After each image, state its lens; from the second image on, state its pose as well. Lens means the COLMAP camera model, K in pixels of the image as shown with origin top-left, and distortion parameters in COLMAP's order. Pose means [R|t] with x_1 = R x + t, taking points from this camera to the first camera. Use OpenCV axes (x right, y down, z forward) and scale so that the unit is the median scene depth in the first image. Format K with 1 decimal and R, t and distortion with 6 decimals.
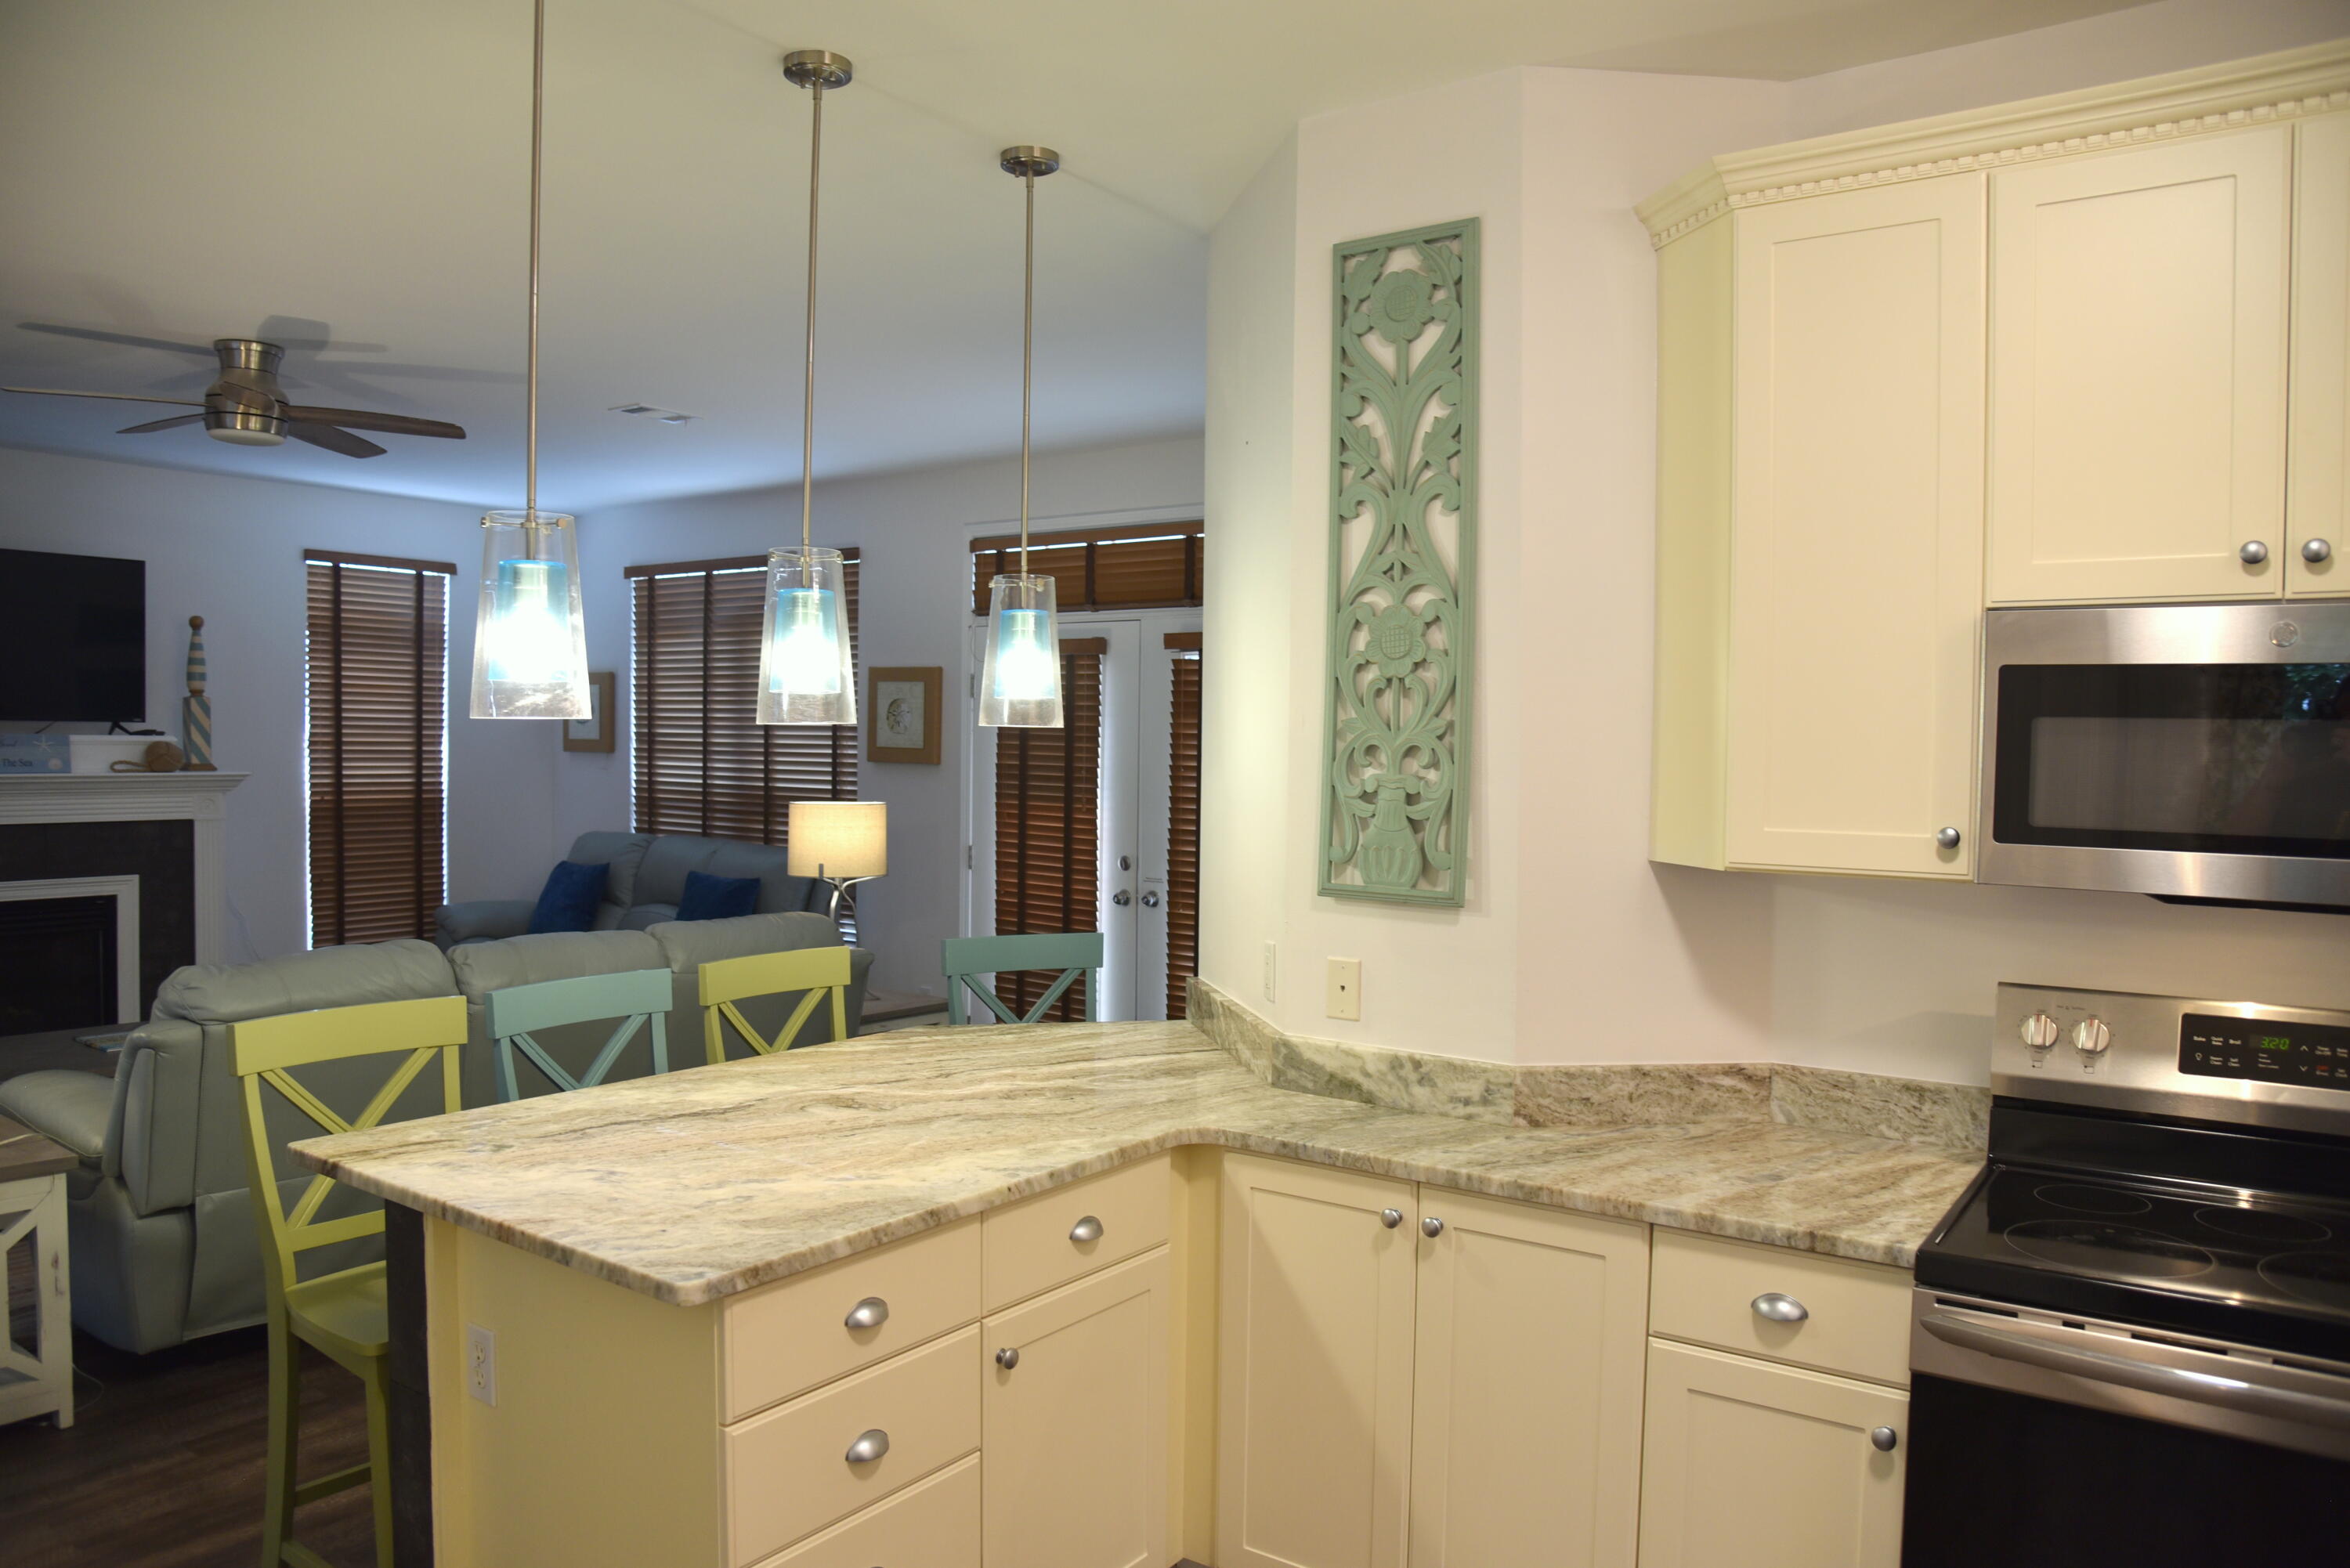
lens RADIAL K [[1621.0, 0, 1173.3], [0, 1621.0, 796.2], [0, 0, 1]] dist [-0.121897, 0.074533]
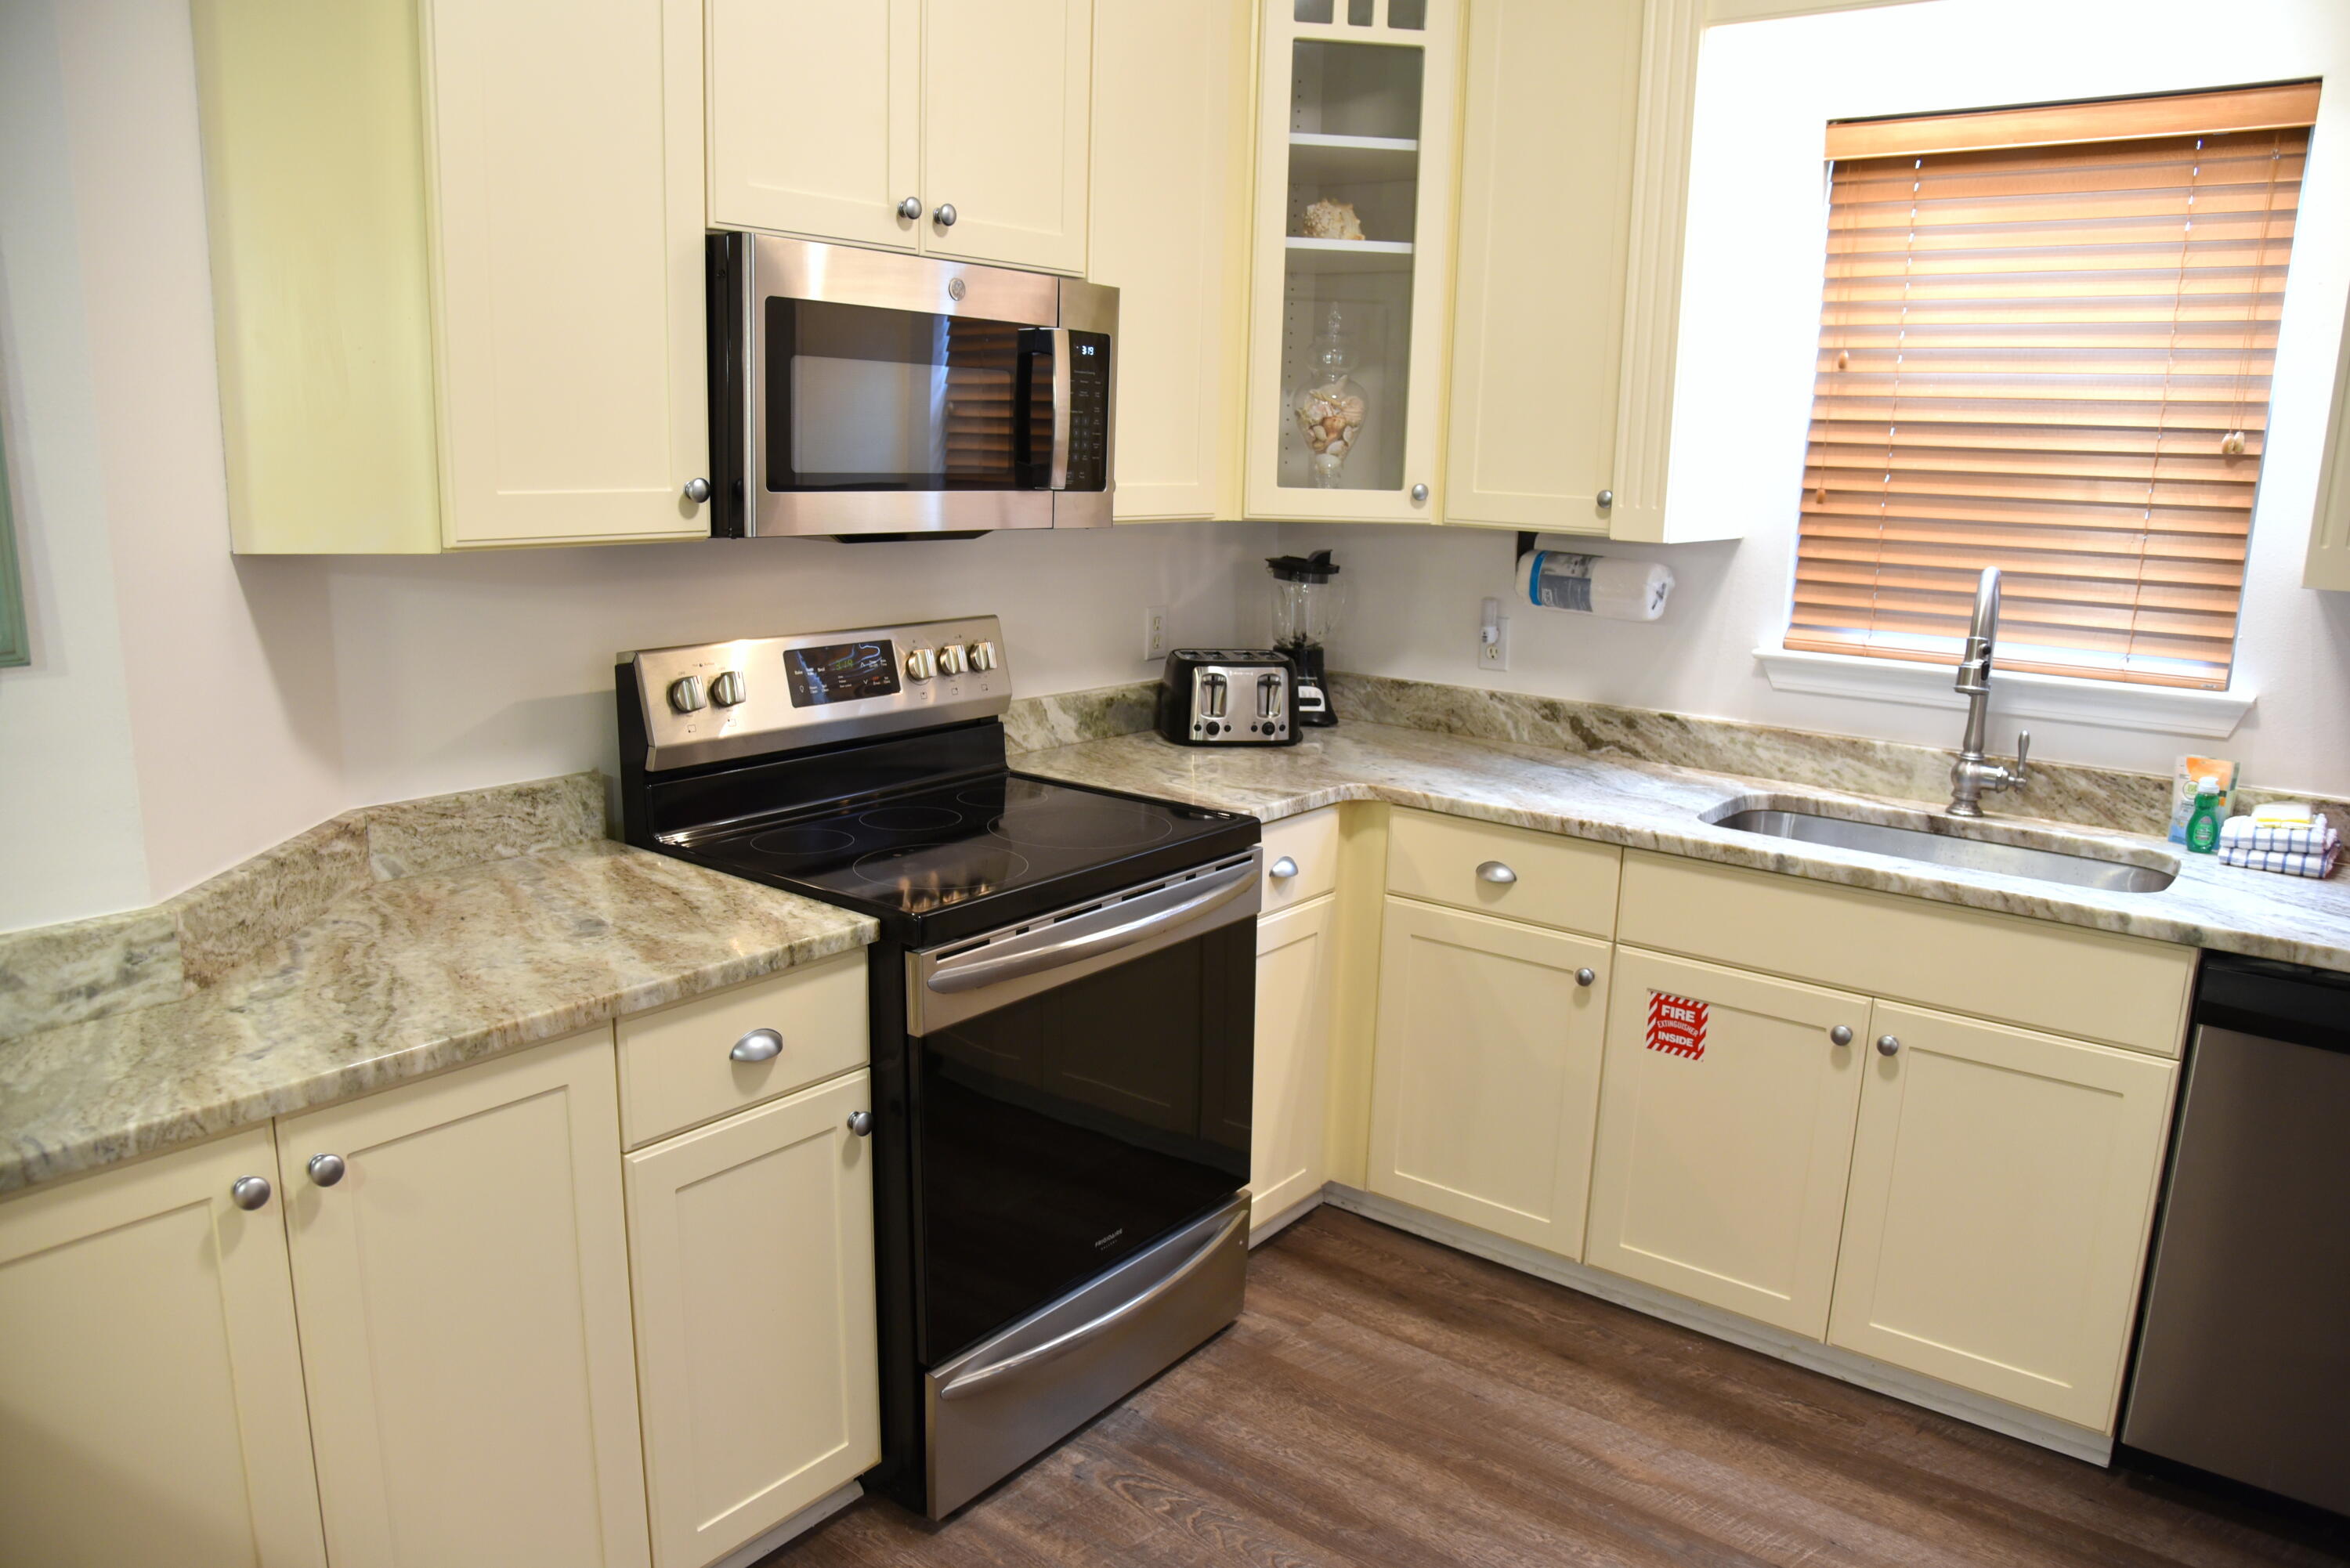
lens RADIAL K [[1616.9, 0, 1167.3], [0, 1616.9, 789.6], [0, 0, 1]] dist [-0.116472, 0.068245]
pose [[0.040204, -0.220395, 0.974582, -0.340901], [0.009917, 0.975410, 0.220173, -0.003783], [-0.999142, 0.000813, 0.041401, 0.579839]]
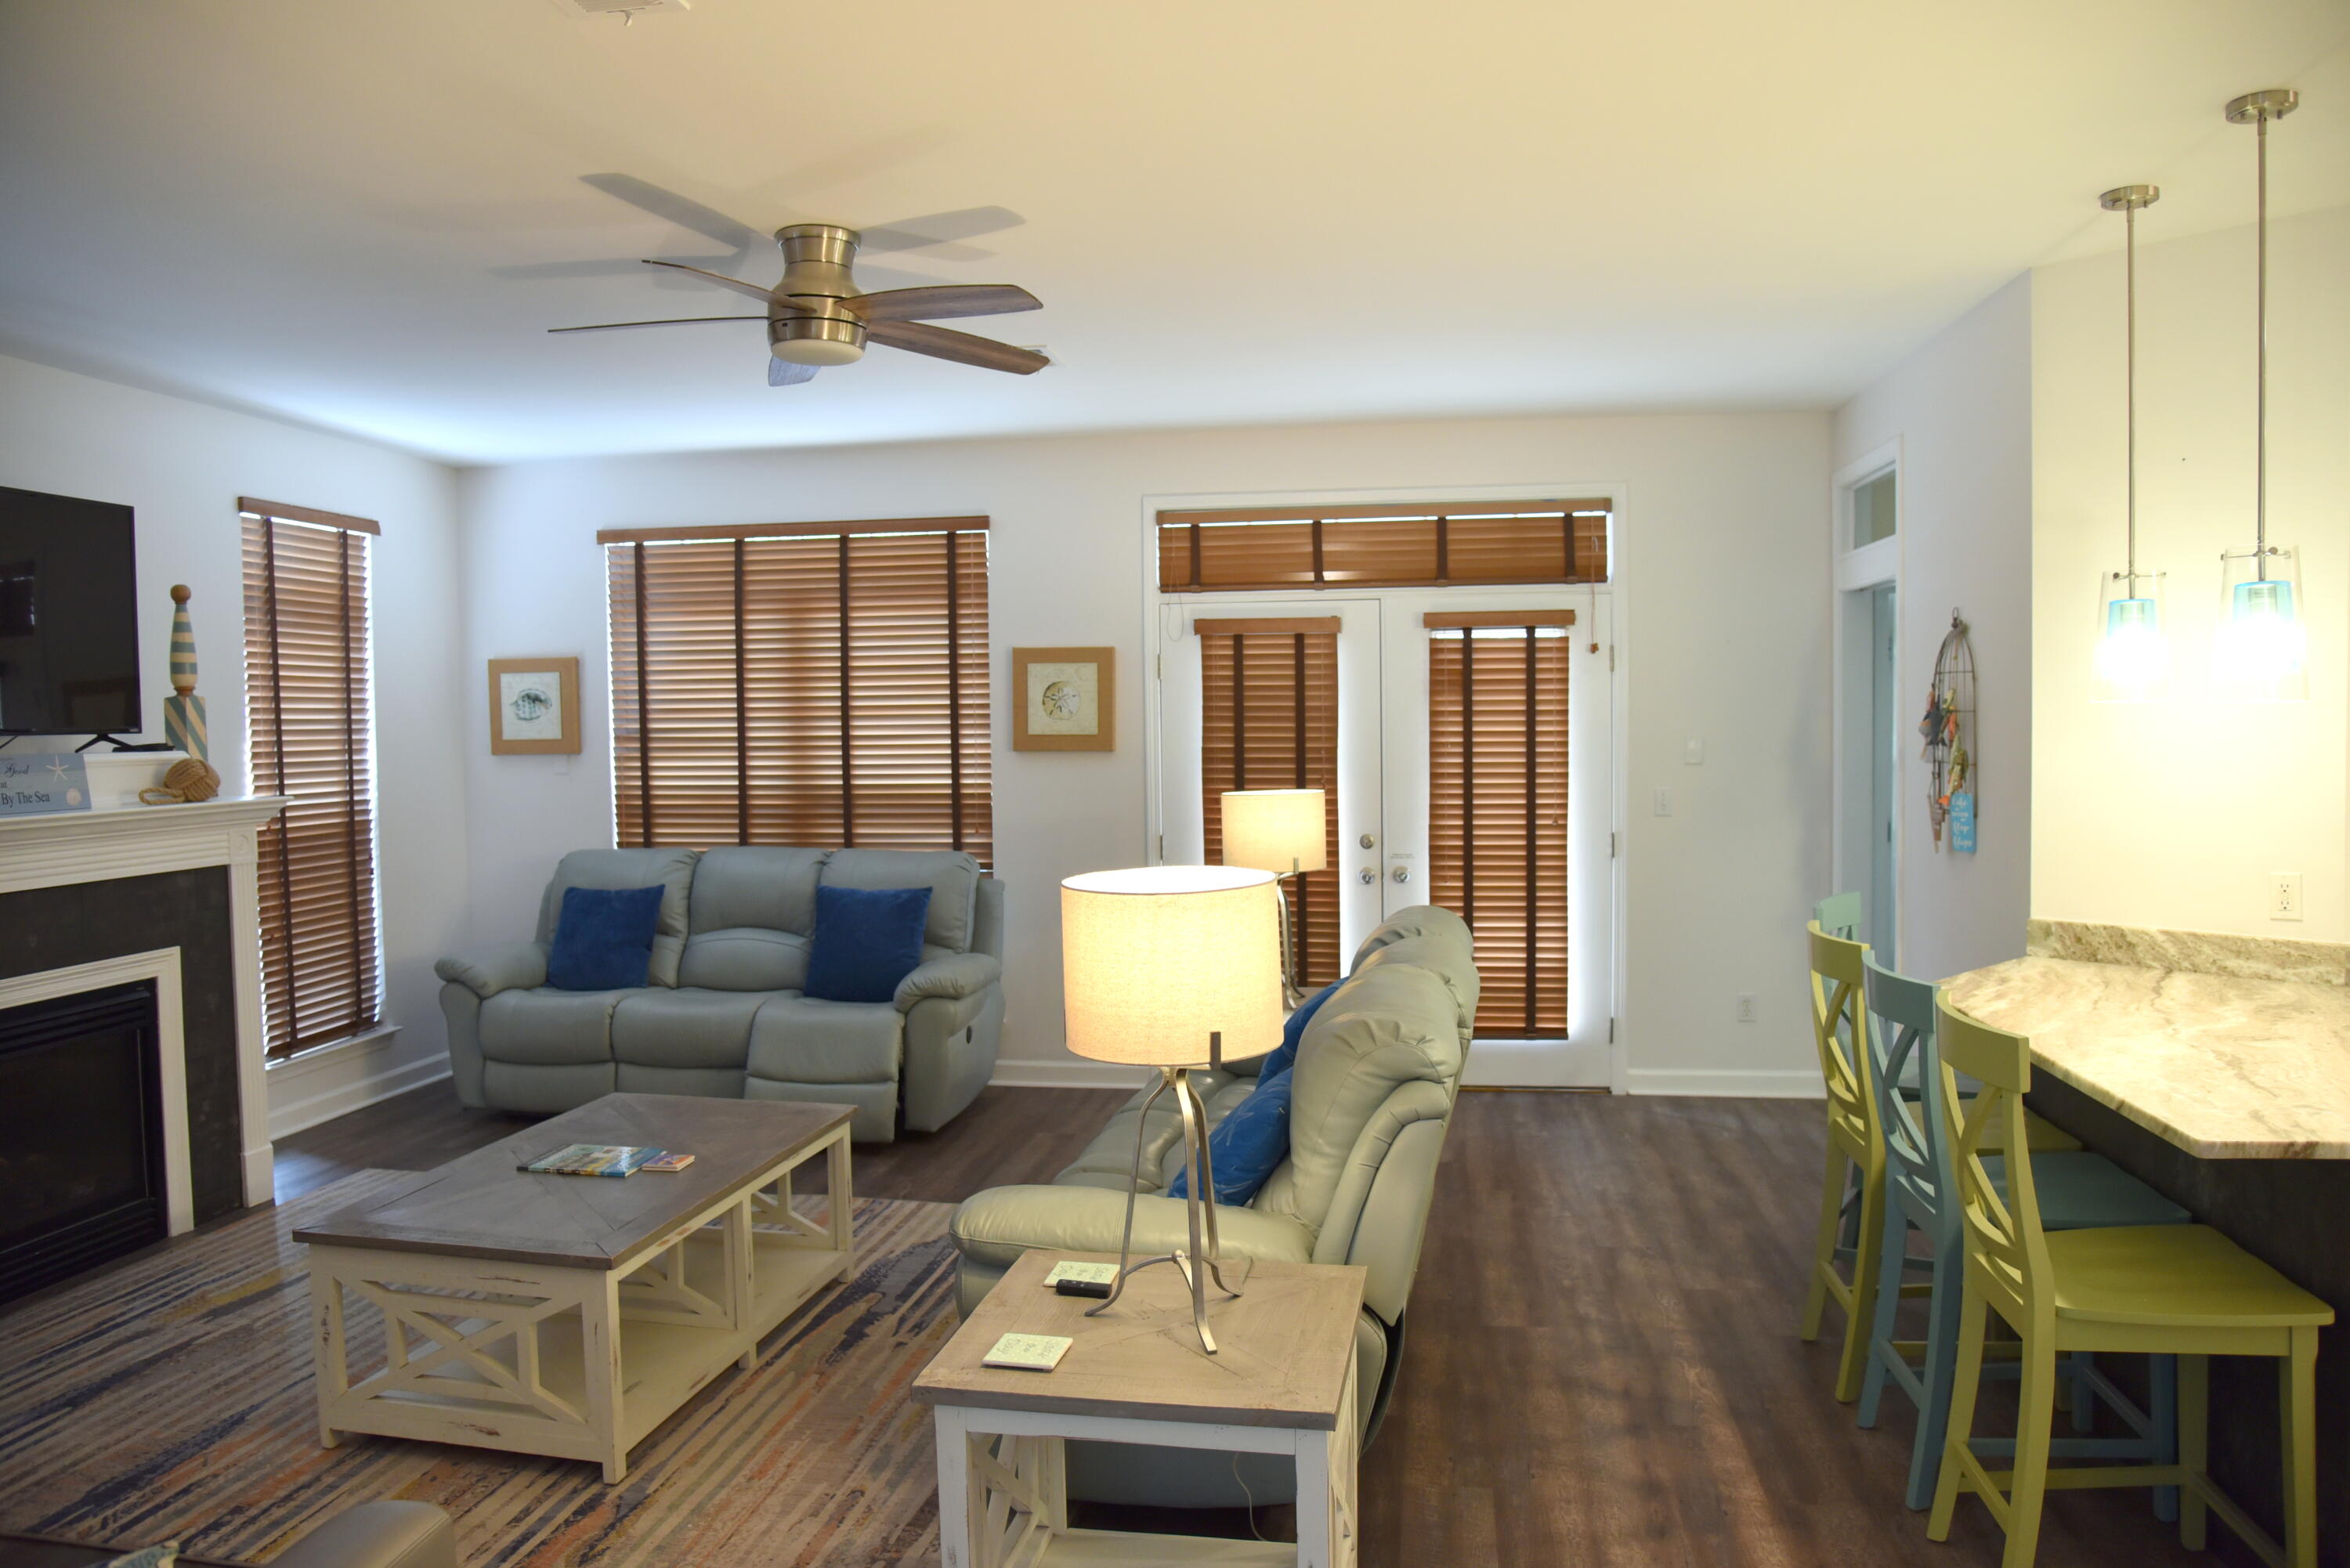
lens RADIAL K [[1621.0, 0, 1173.3], [0, 1621.0, 796.2], [0, 0, 1]] dist [-0.121897, 0.074533]
pose [[0.891212, -0.049896, 0.450835, -1.380766], [0.043447, 0.998752, 0.024649, -0.038455], [-0.451502, -0.002380, 0.892267, 0.374440]]
